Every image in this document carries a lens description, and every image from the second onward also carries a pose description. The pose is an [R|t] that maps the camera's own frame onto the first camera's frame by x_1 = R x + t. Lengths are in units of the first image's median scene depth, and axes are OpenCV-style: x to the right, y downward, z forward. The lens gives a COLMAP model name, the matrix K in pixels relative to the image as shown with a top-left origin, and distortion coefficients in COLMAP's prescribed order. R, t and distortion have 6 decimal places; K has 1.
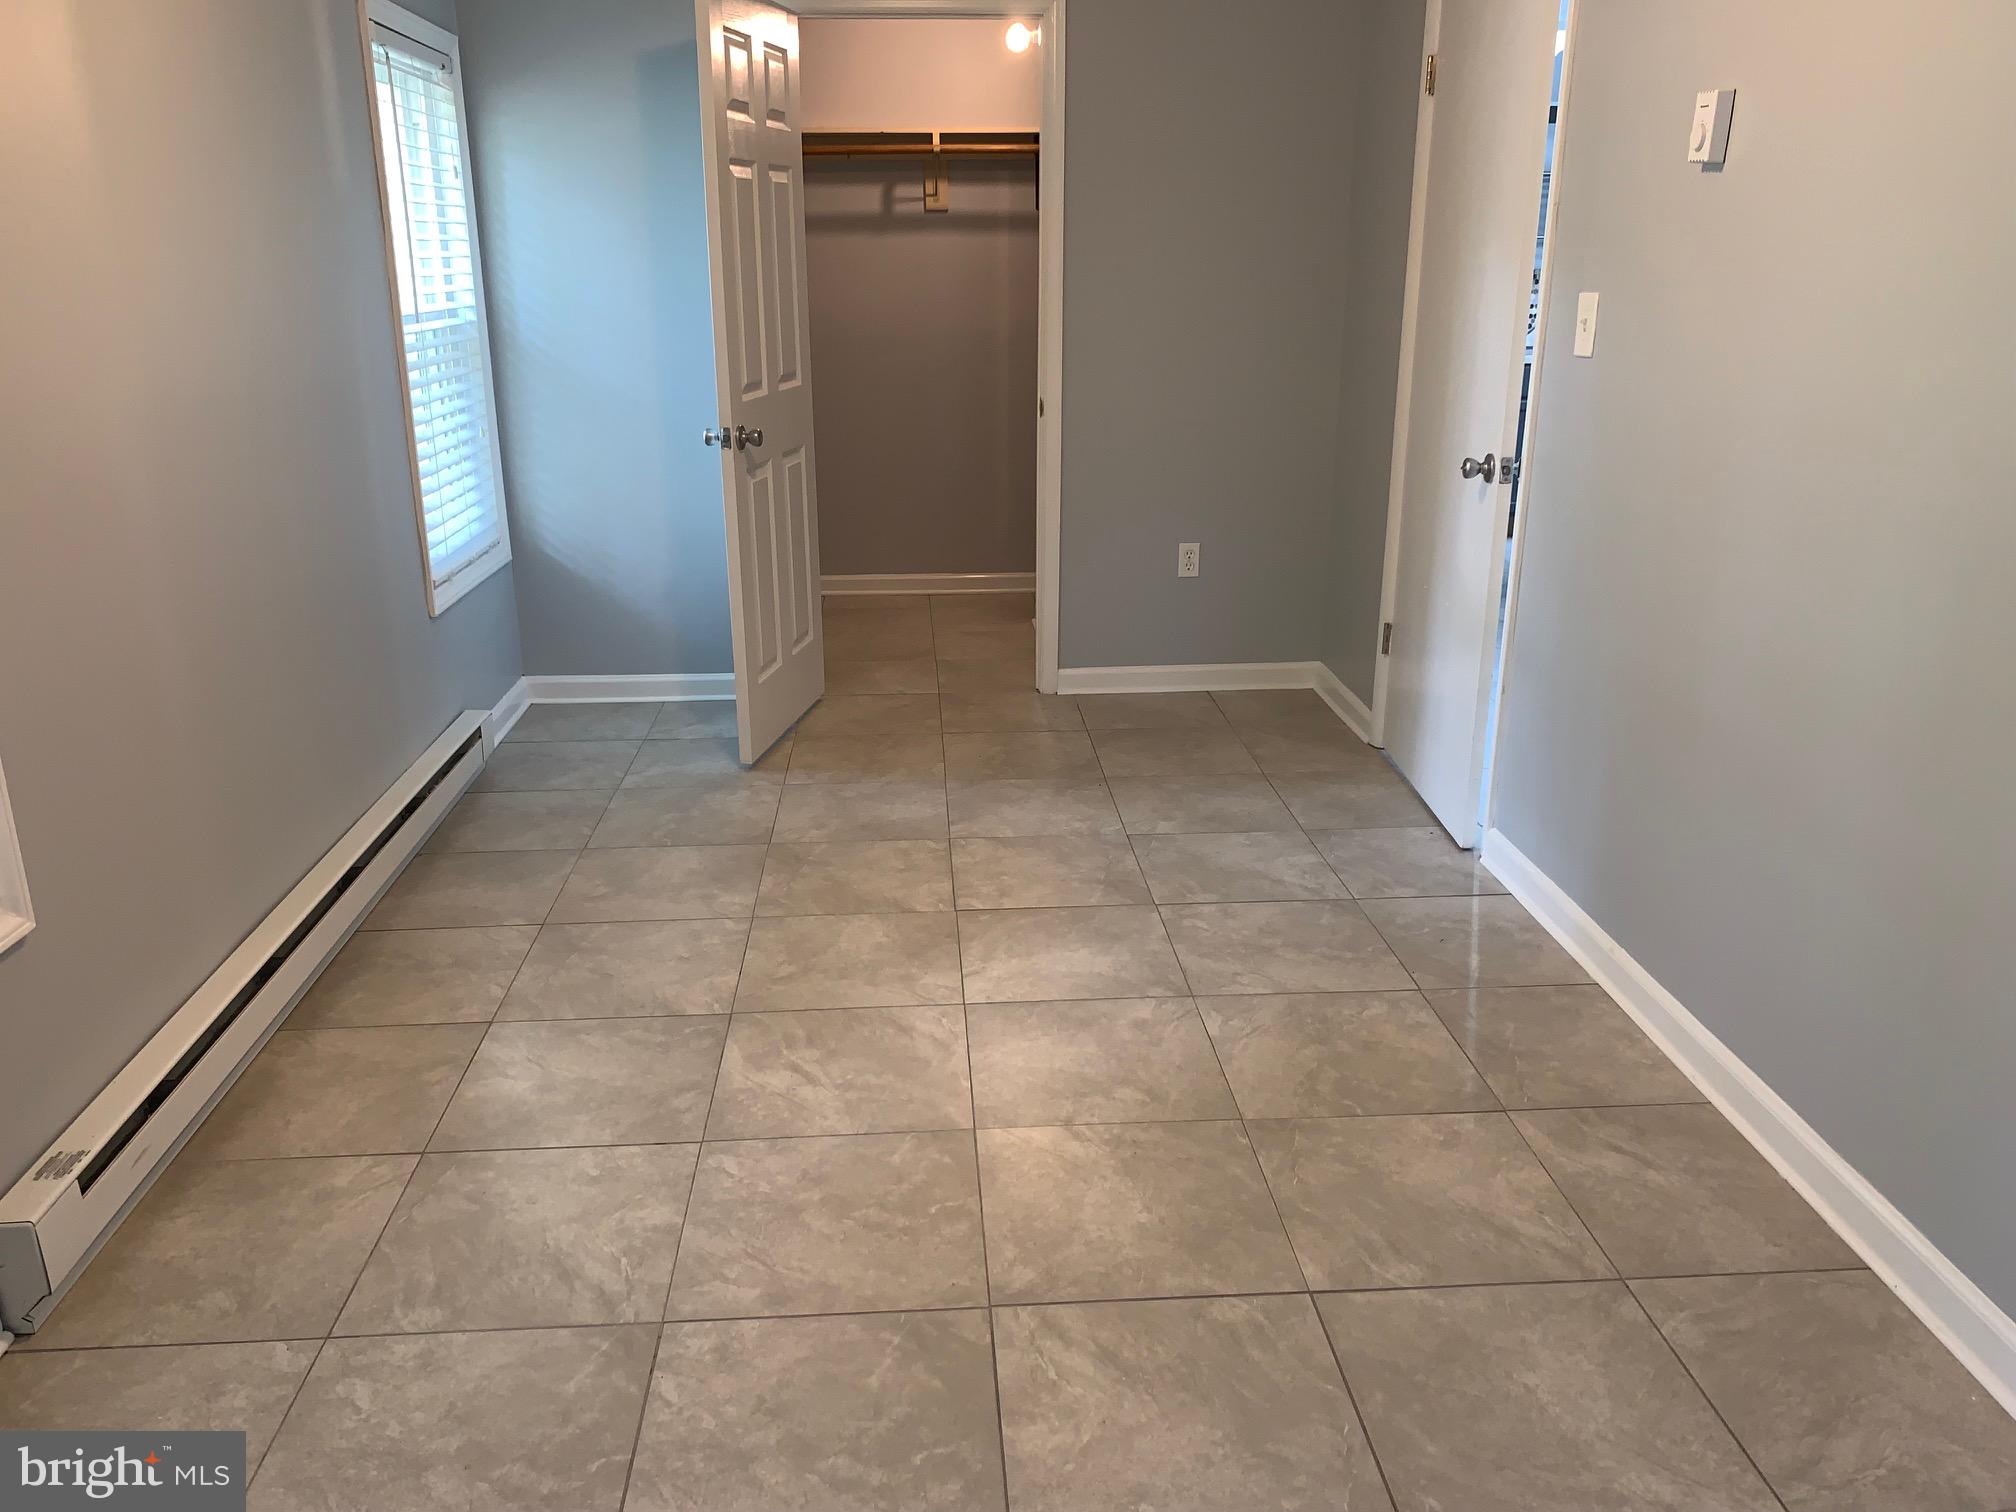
lens RADIAL K [[1536.9, 0, 1008.0], [0, 1536.9, 756.0], [0, 0, 1]] dist [0.003634, -0.002219]
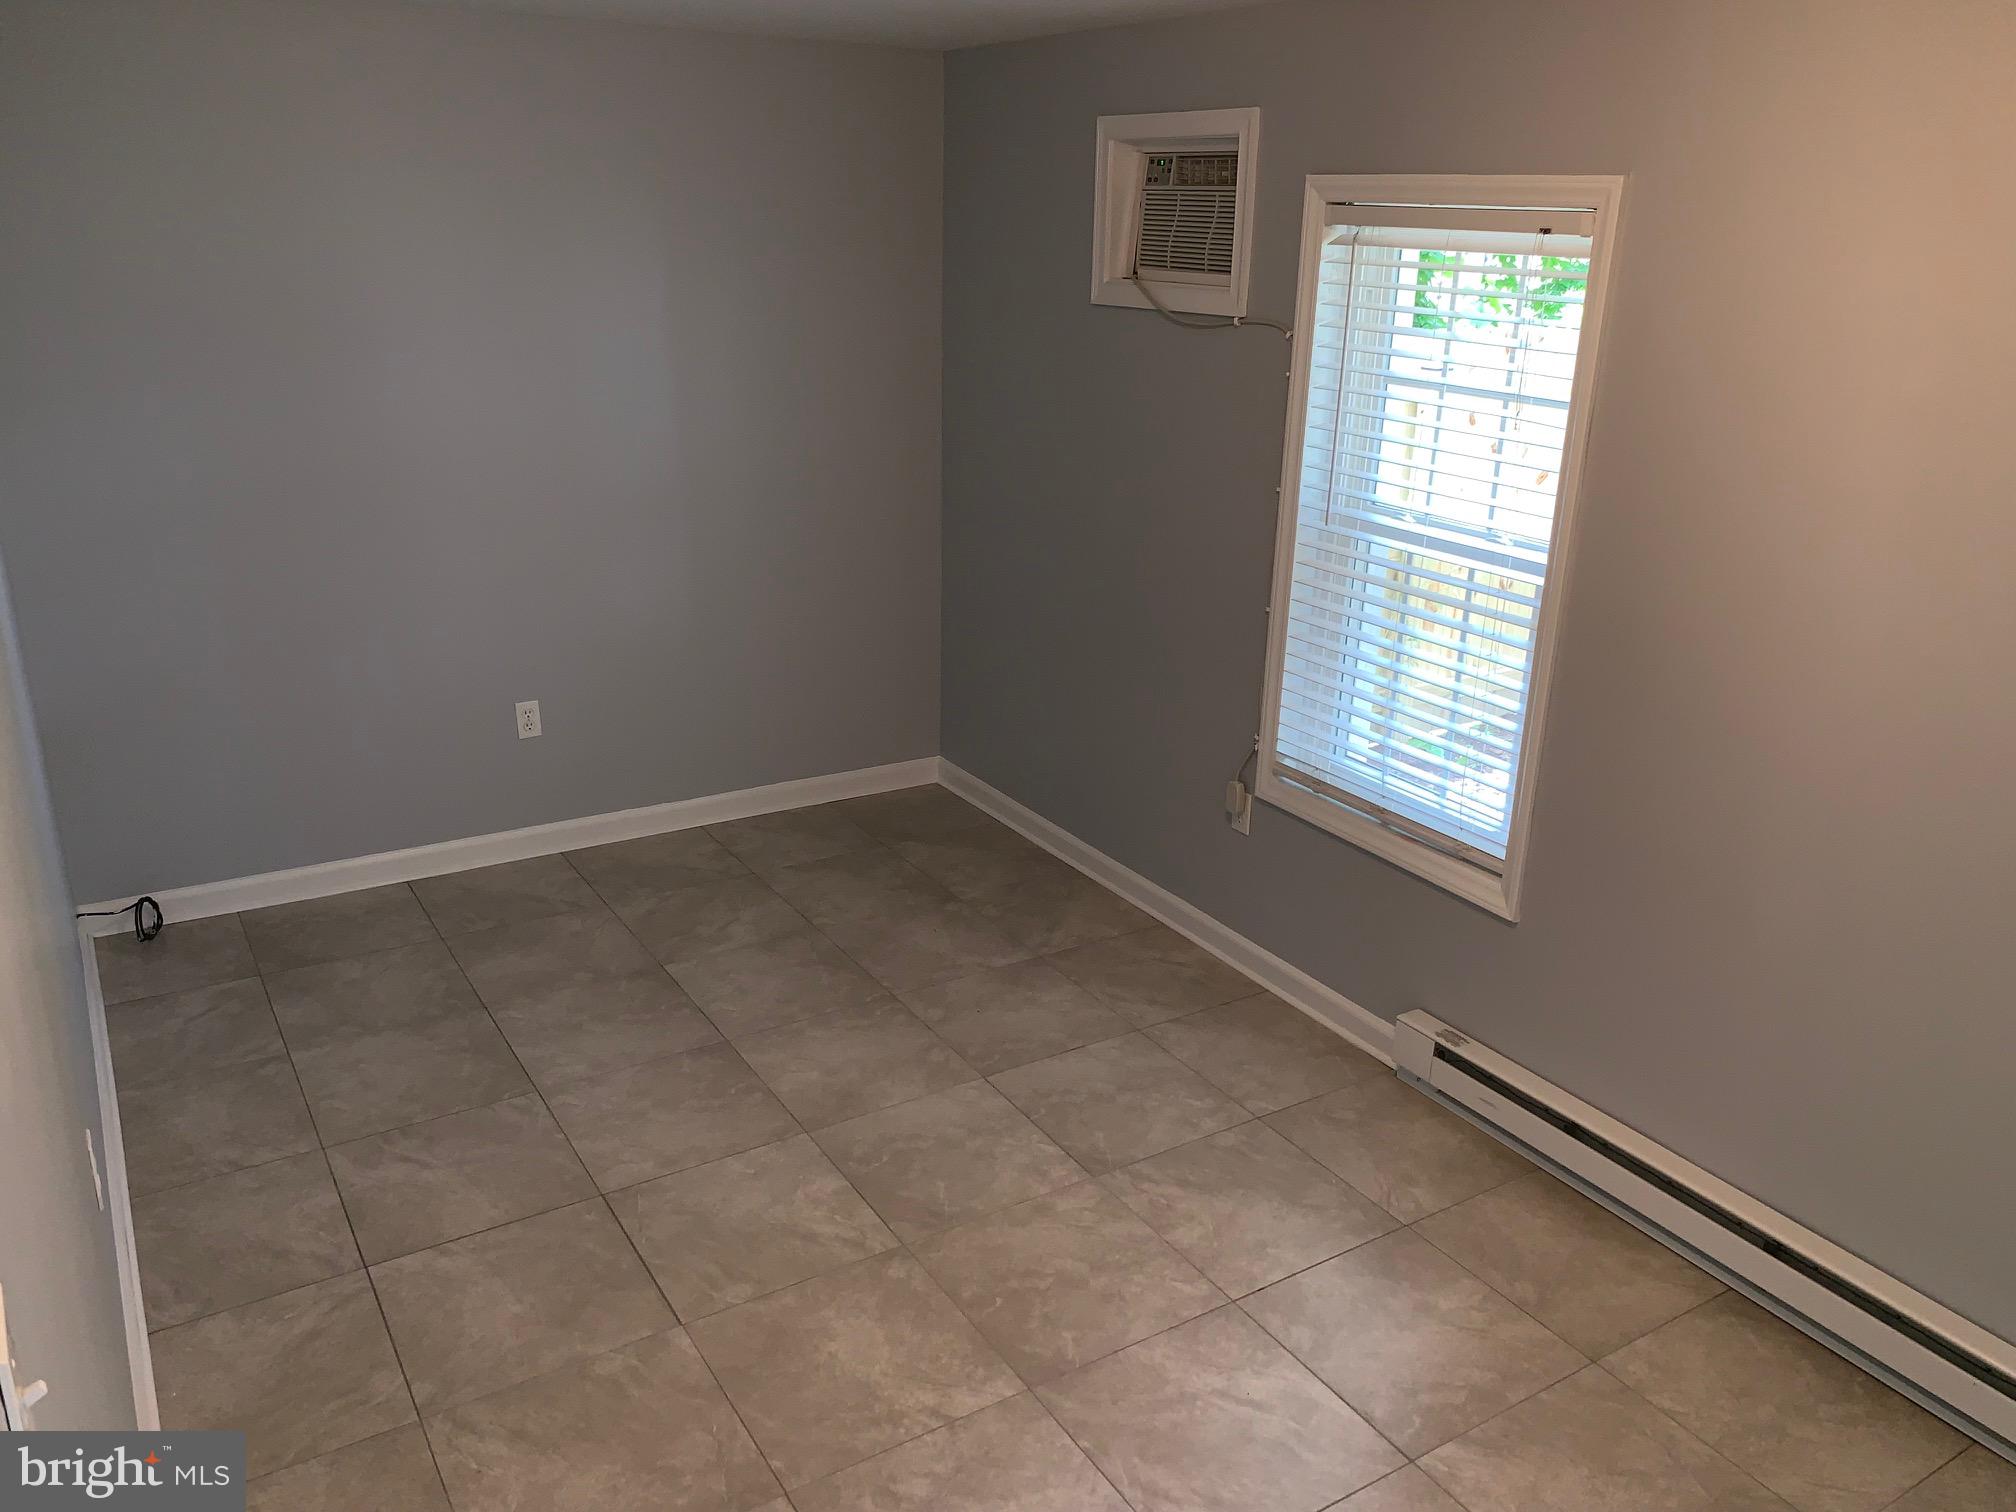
lens RADIAL K [[1536.9, 0, 1008.0], [0, 1536.9, 756.0], [0, 0, 1]] dist [0.003634, -0.002219]
pose [[-0.881952, 0.141568, -0.449577, 0.454200], [-0.168674, 0.795864, 0.581506, -0.796652], [0.440125, 0.588692, -0.678035, 1.667518]]
